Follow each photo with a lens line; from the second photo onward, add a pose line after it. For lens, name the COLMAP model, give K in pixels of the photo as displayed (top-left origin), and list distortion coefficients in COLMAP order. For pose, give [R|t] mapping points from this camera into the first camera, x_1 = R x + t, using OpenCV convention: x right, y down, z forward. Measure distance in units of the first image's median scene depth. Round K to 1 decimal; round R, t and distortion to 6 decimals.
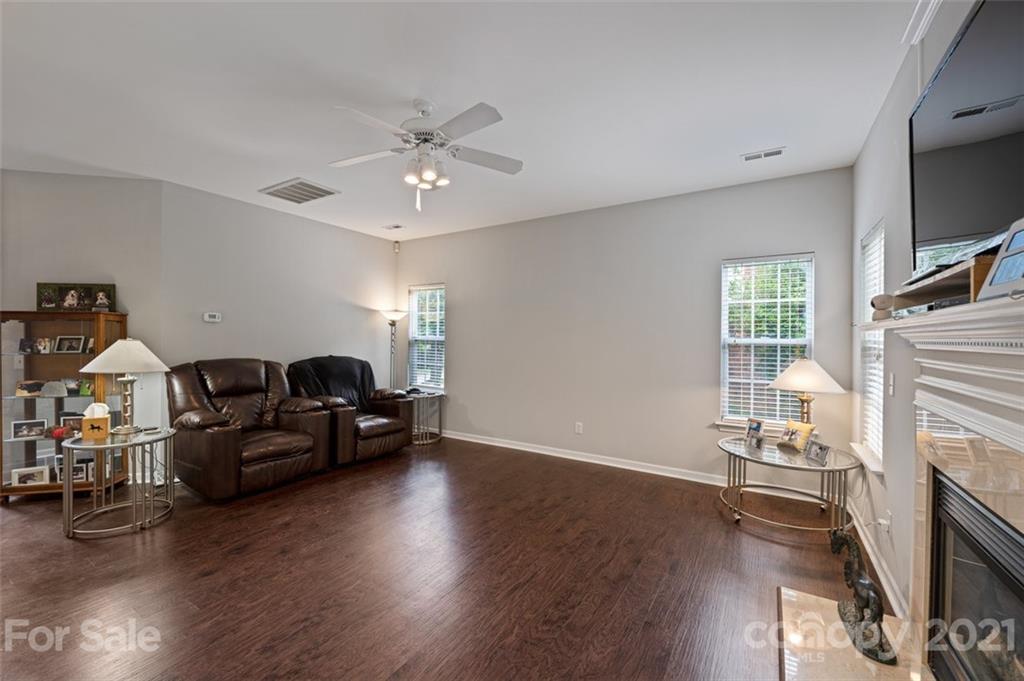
lens RADIAL K [[410.0, 0, 513.3], [0, 410.0, 336.6], [0, 0, 1]] dist [-0.020210, -0.000555]
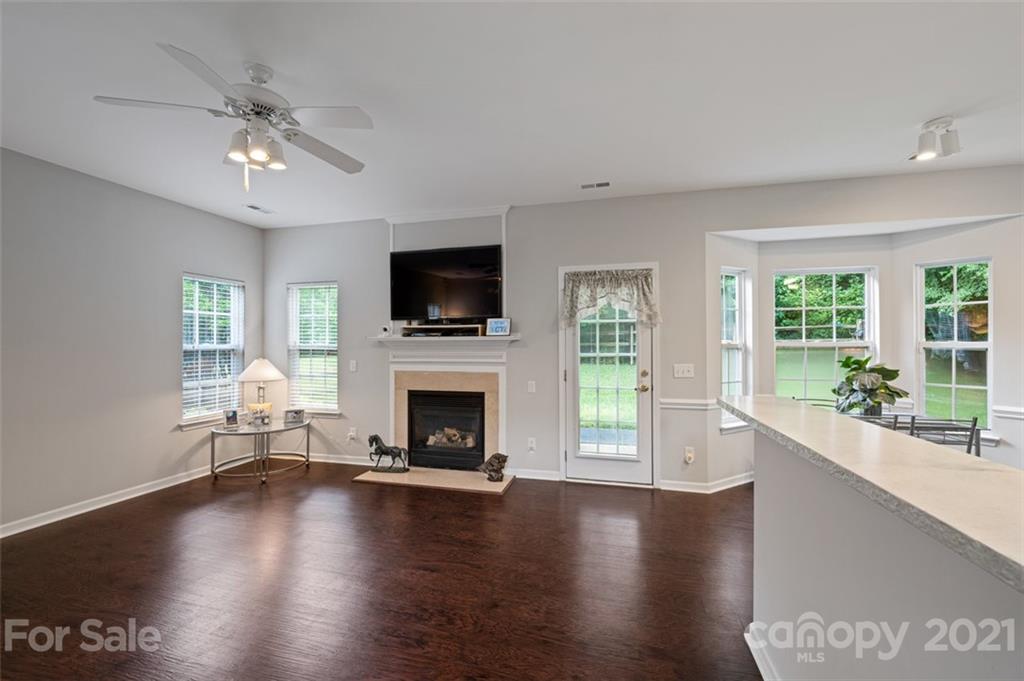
lens RADIAL K [[410.0, 0, 512.0], [0, 410.0, 340.6], [0, 0, 1]] dist [-0.020210, -0.000555]
pose [[-0.287911, -0.001565, 0.957656, -0.774693], [0.001128, 0.999997, 0.001974, -0.008177], [-0.957657, 0.001648, -0.287908, 0.490154]]
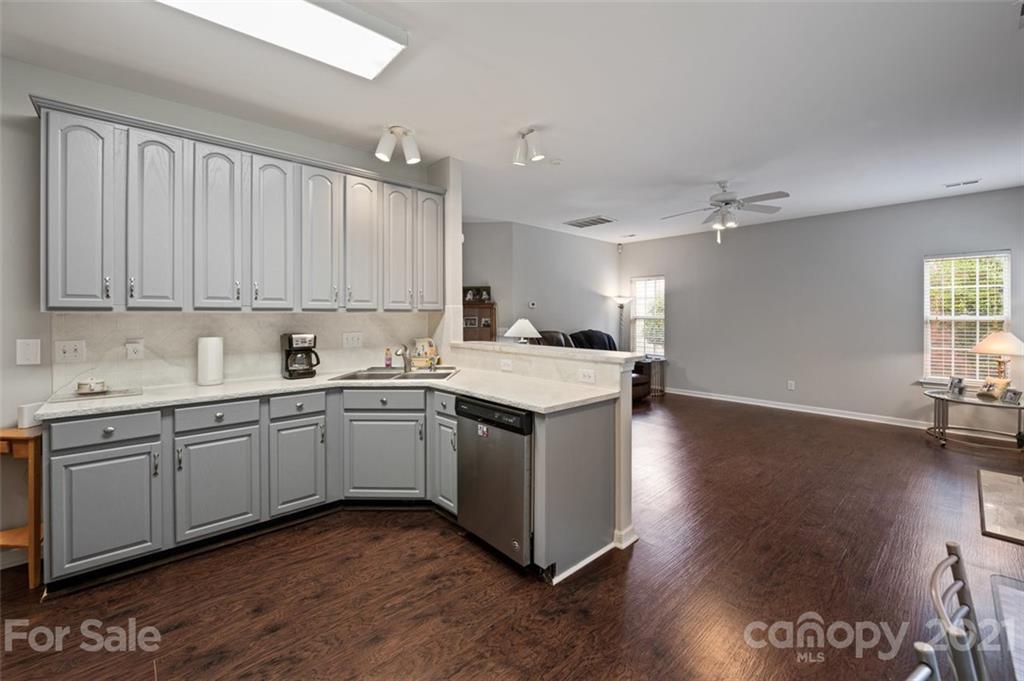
lens RADIAL K [[410.0, 0, 524.1], [0, 410.0, 313.2], [0, 0, 1]] dist [-0.020210, -0.000555]
pose [[0.962551, -0.008352, -0.270972, -0.381676], [0.006907, 0.999956, -0.006288, -0.005437], [0.271013, 0.004181, 0.962567, -0.596846]]
